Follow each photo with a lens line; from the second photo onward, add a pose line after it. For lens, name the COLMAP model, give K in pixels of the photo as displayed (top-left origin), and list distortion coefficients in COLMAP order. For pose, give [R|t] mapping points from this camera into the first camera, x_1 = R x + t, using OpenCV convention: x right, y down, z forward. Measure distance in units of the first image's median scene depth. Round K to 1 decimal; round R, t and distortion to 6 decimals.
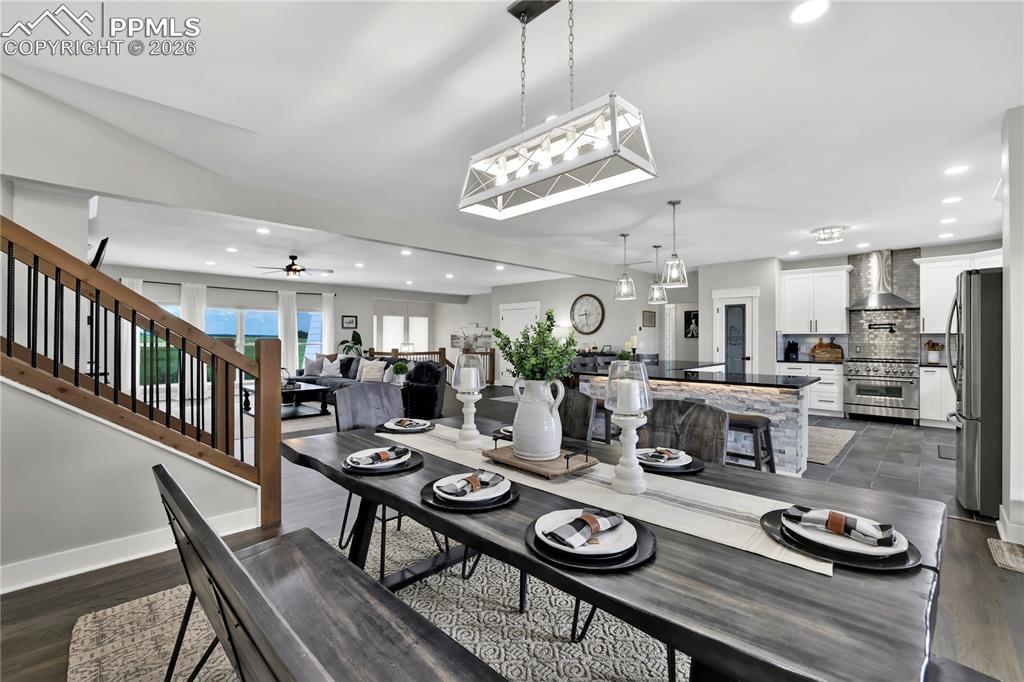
lens RADIAL K [[442.6, 0, 509.8], [0, 442.6, 337.3], [0, 0, 1]] dist [-0.017612, 0.004927]
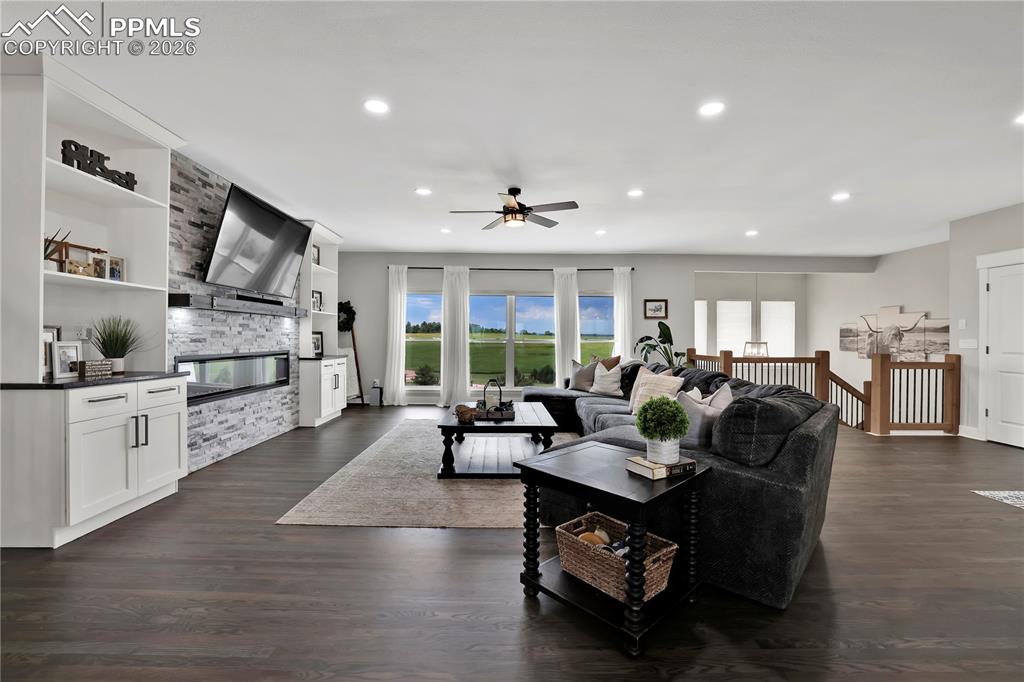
lens RADIAL K [[442.6, 0, 509.3], [0, 442.6, 336.2], [0, 0, 1]] dist [-0.017612, 0.004927]
pose [[0.718248, -0.000991, -0.695787, -0.056821], [-0.000670, 0.999998, -0.002117, 0.007753], [0.695787, 0.001987, 0.718245, 0.366614]]
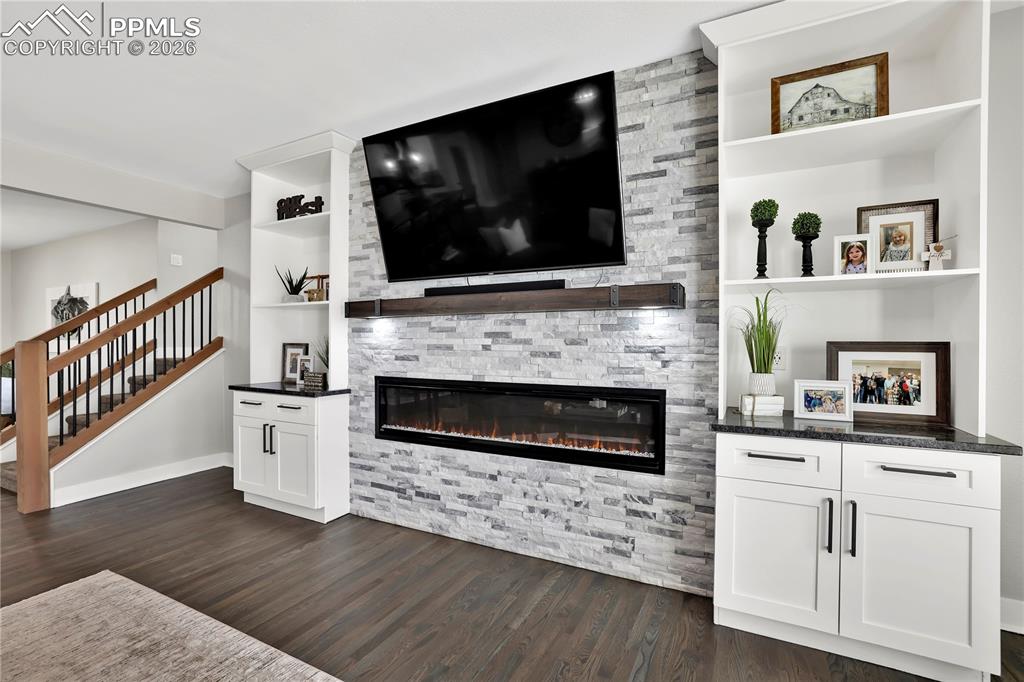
lens RADIAL K [[468.7, 0, 519.2], [0, 468.7, 341.3], [0, 0, 1]] dist [-0.032008, 0.000479]
pose [[-0.950662, 0.002066, -0.310222, -0.419202], [0.002096, 0.999998, 0.000237, 0.001051], [0.310221, -0.000425, -0.950664, 0.702689]]
